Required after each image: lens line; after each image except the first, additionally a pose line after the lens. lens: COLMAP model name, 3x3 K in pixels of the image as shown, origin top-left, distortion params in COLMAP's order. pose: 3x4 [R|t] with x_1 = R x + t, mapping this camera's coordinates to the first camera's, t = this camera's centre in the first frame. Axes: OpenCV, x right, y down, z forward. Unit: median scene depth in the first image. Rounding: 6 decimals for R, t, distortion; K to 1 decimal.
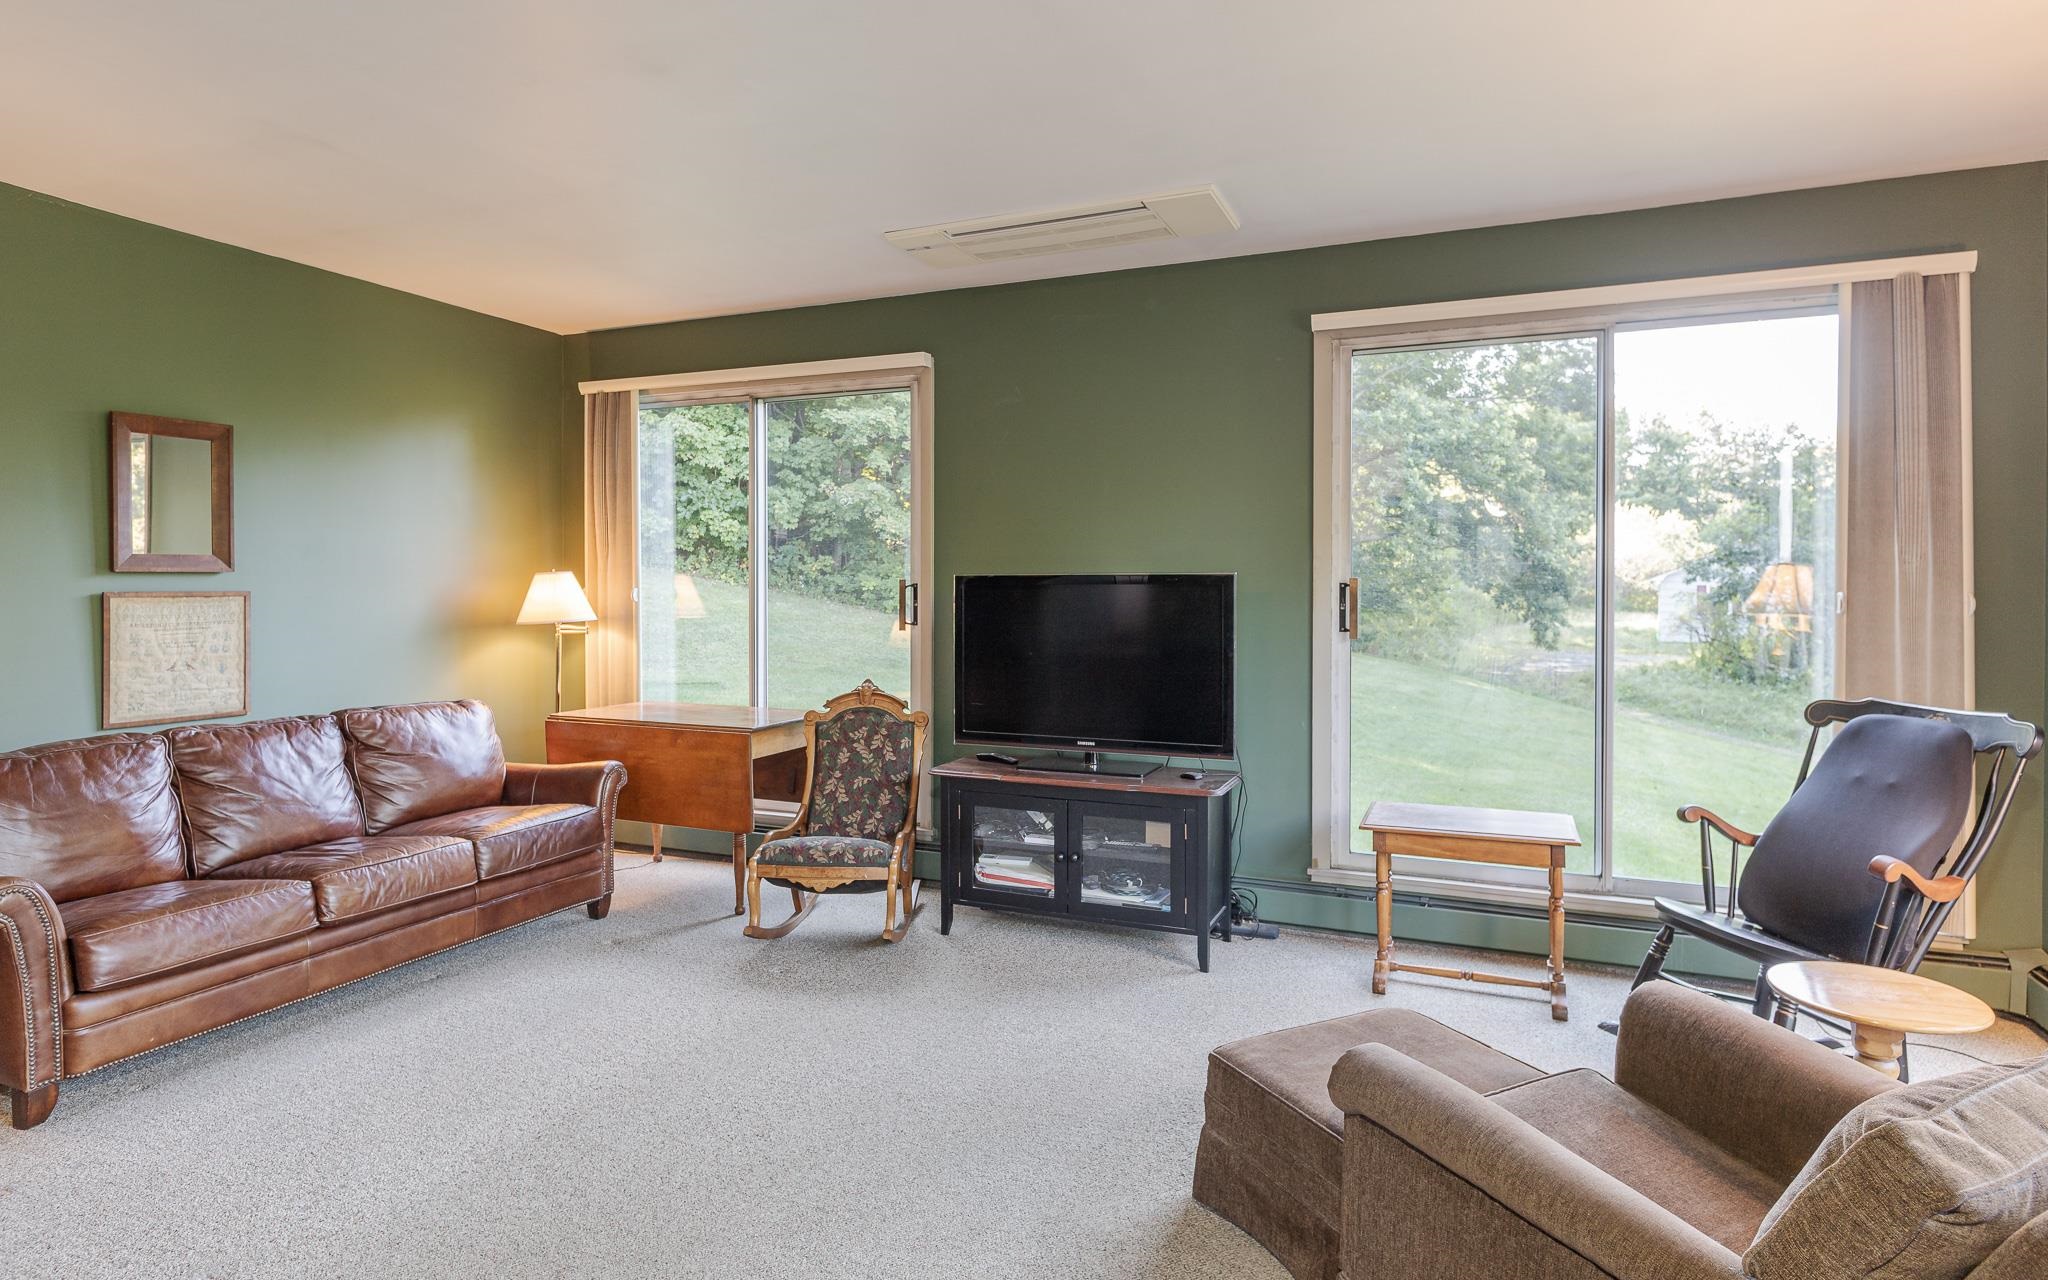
lens RADIAL K [[1104.8, 0, 1012.0], [0, 1104.8, 589.3], [0, 0, 1]] dist [0.001462, 0.000001]
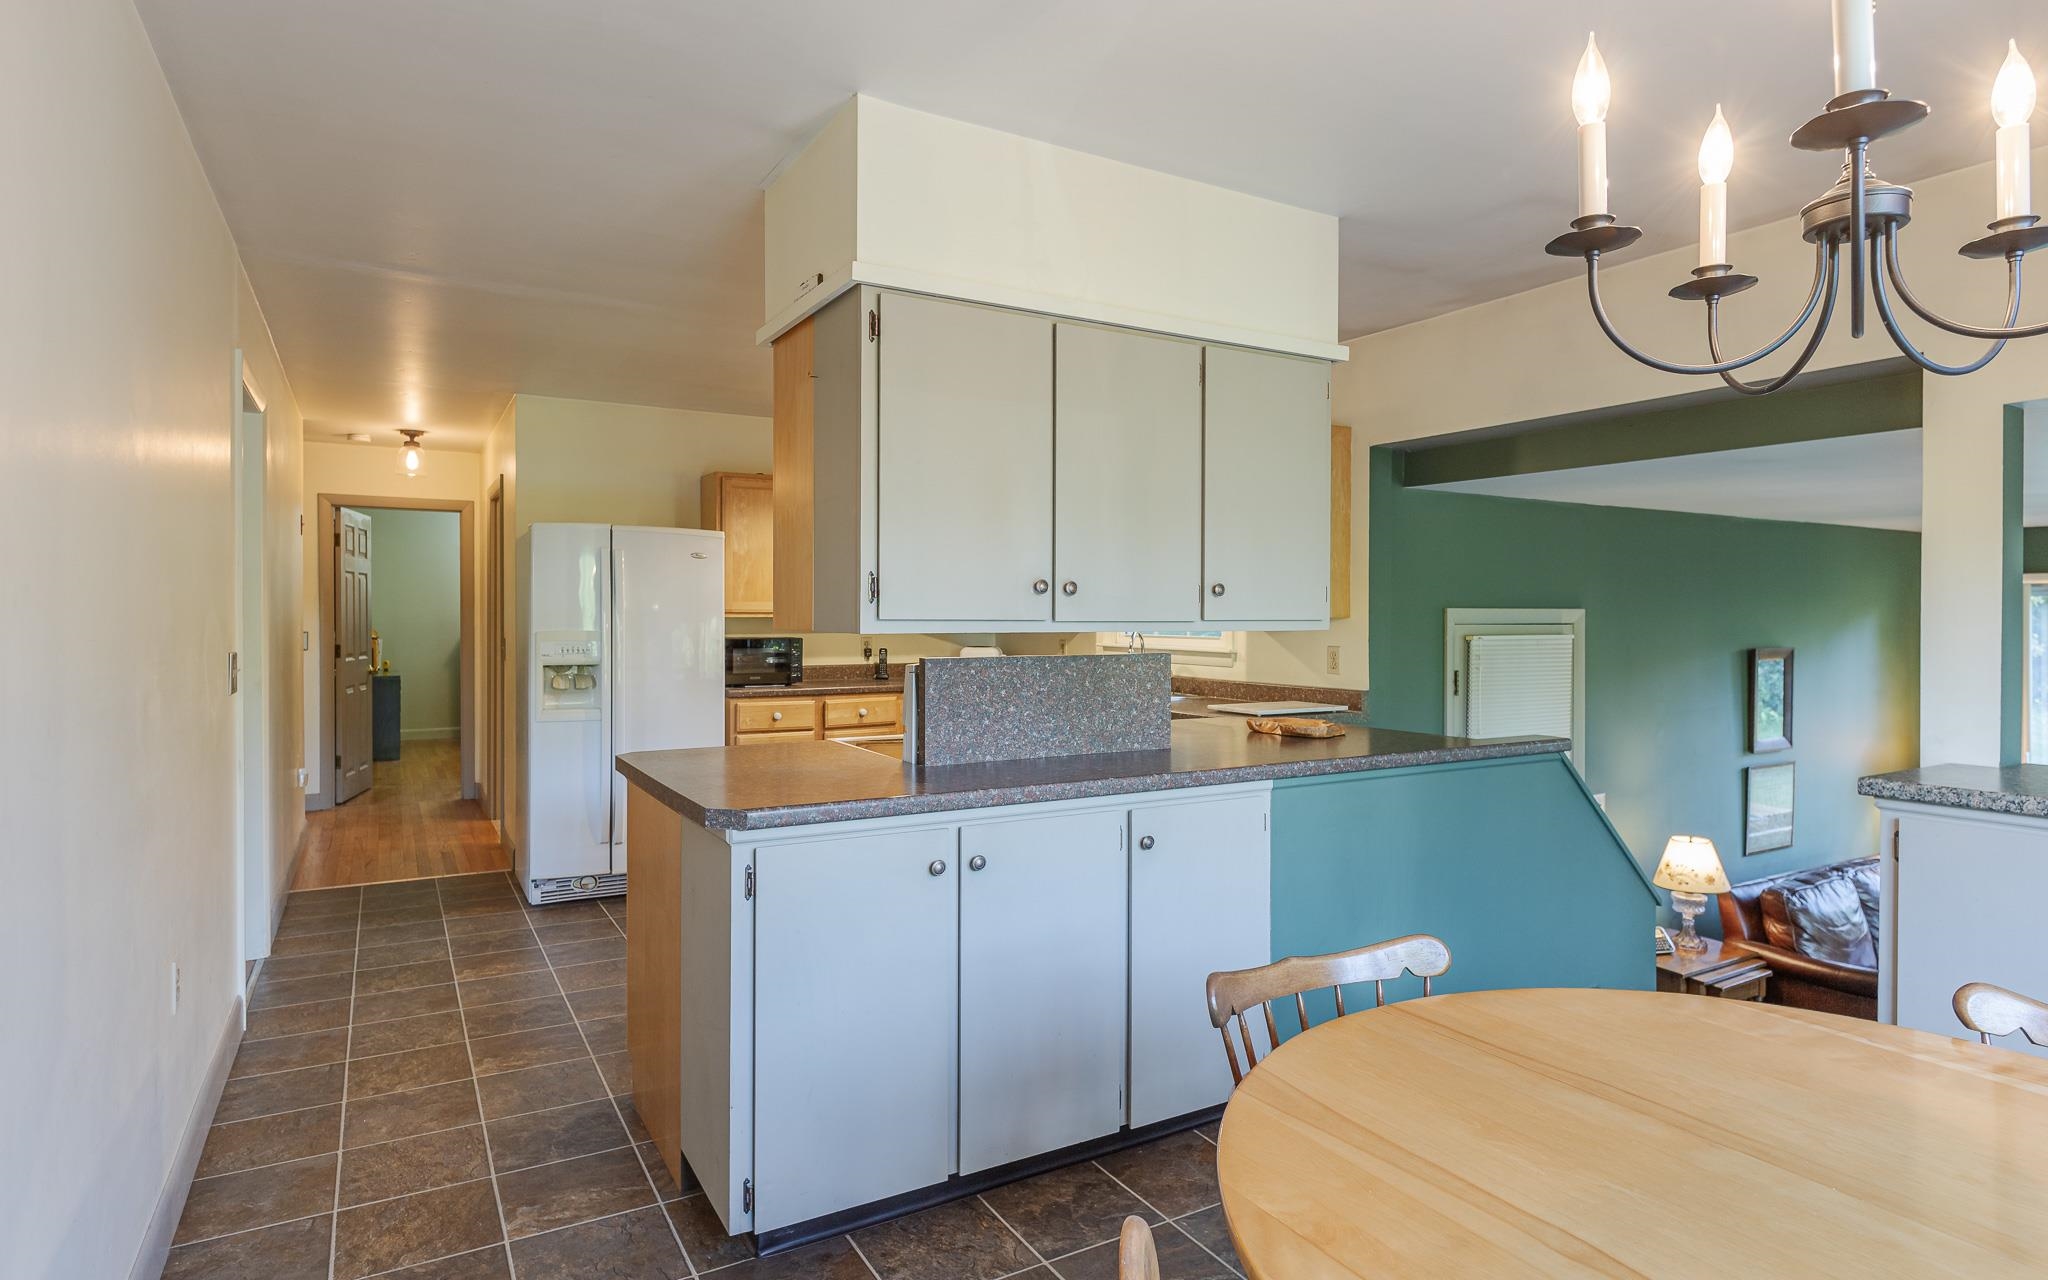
lens RADIAL K [[1100.1, 0, 1029.6], [0, 1100.1, 623.7], [0, 0, 1]] dist [-0.000143, -0.000984]
pose [[0.809905, 0.006867, -0.586521, -0.700041], [-0.004673, 0.999975, 0.005255, -0.188000], [0.586542, -0.001516, 0.809917, -0.775654]]
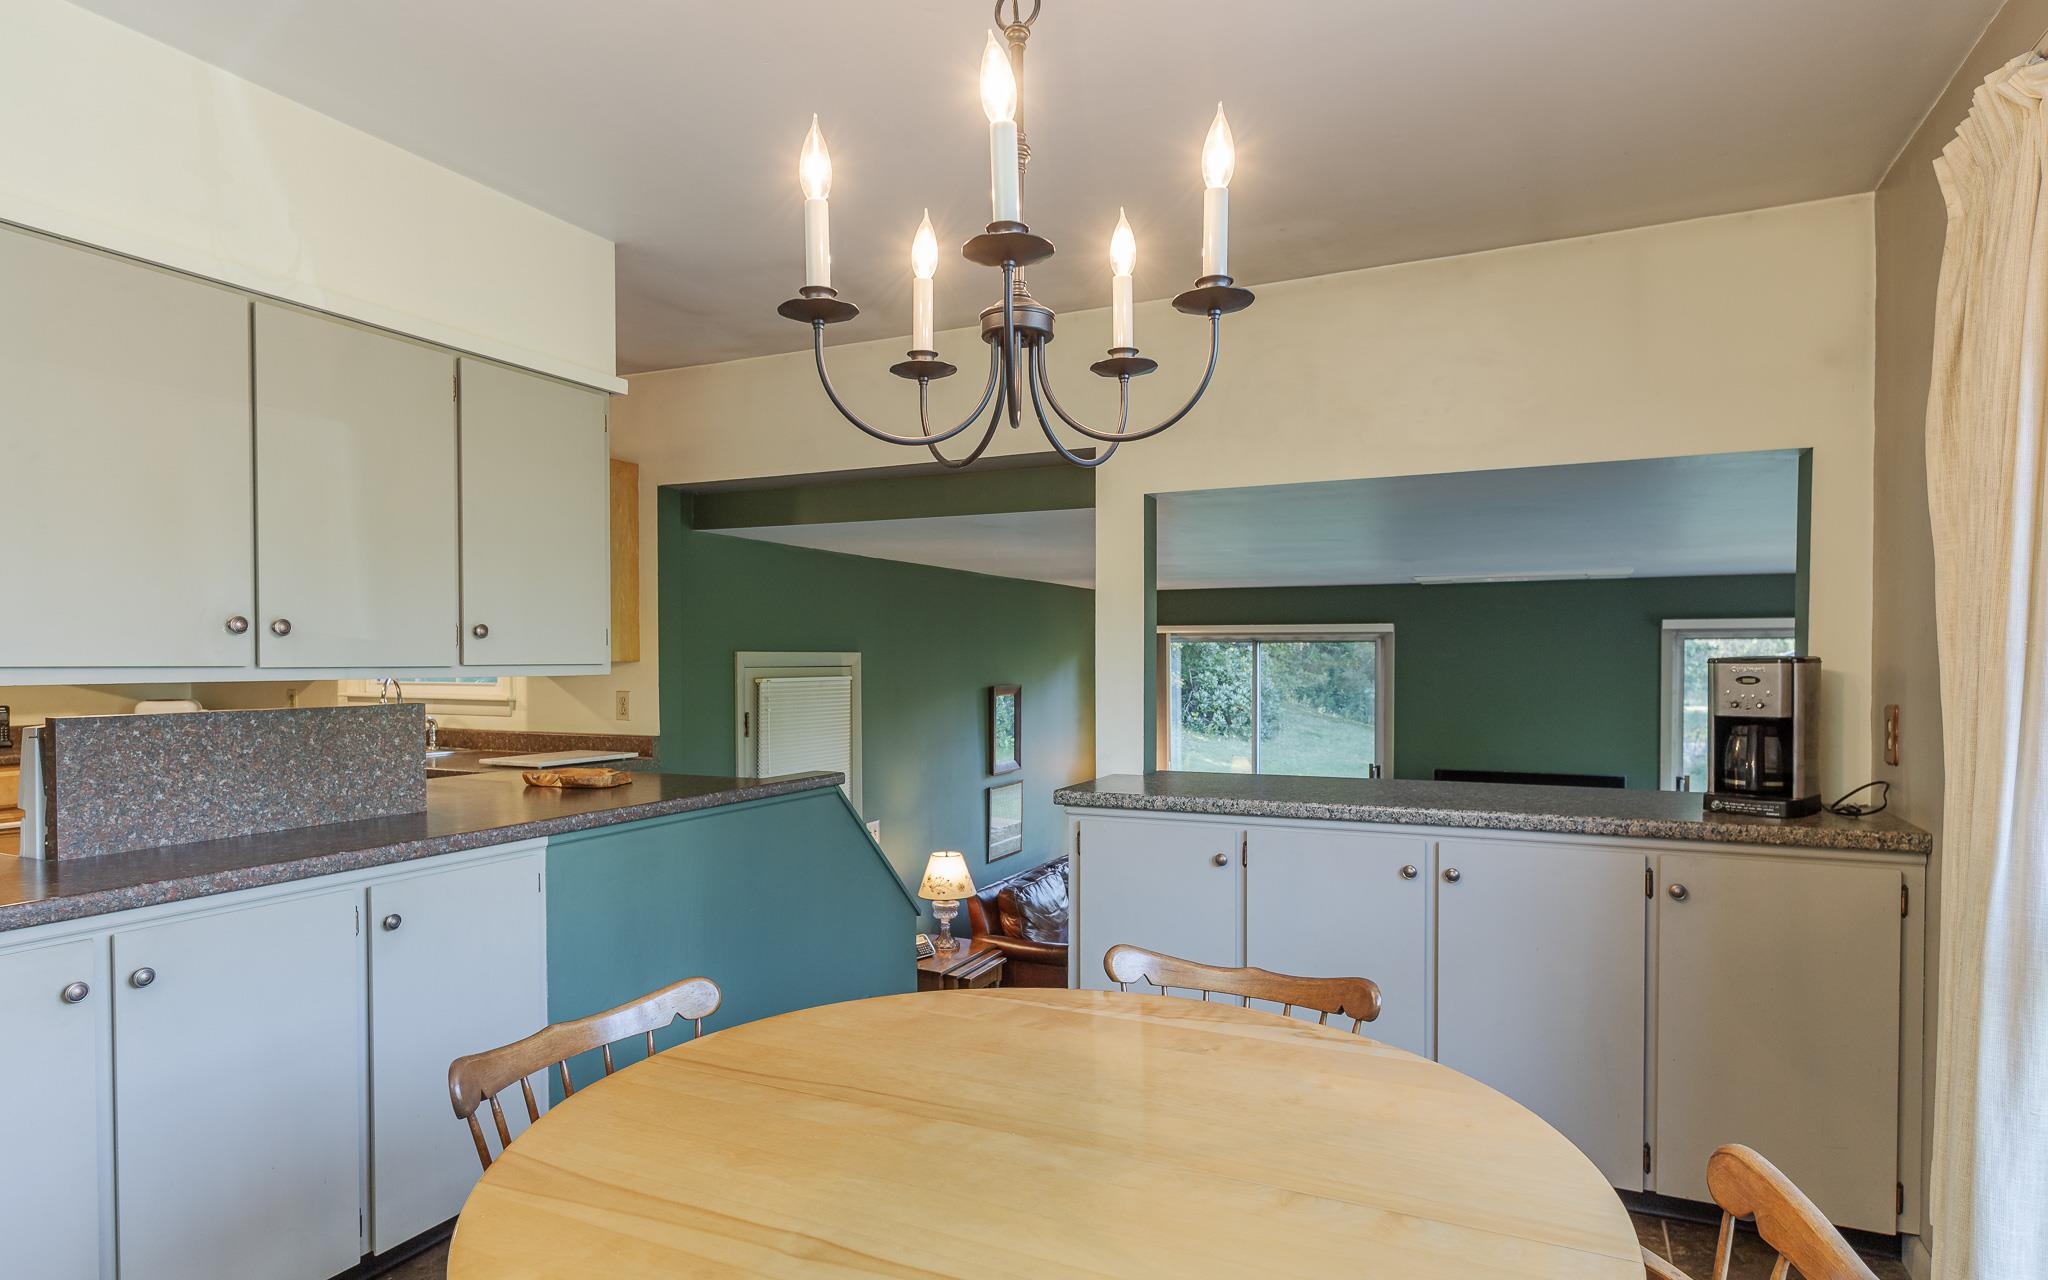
lens RADIAL K [[1119.1, 0, 1017.8], [0, 1119.1, 681.3], [0, 0, 1]] dist [0.000849, -0.001024]
pose [[0.999550, 0.000090, -0.029980, -0.686360], [0.000408, 0.999862, 0.016597, -0.188302], [0.029978, -0.016602, 0.999413, -0.770475]]
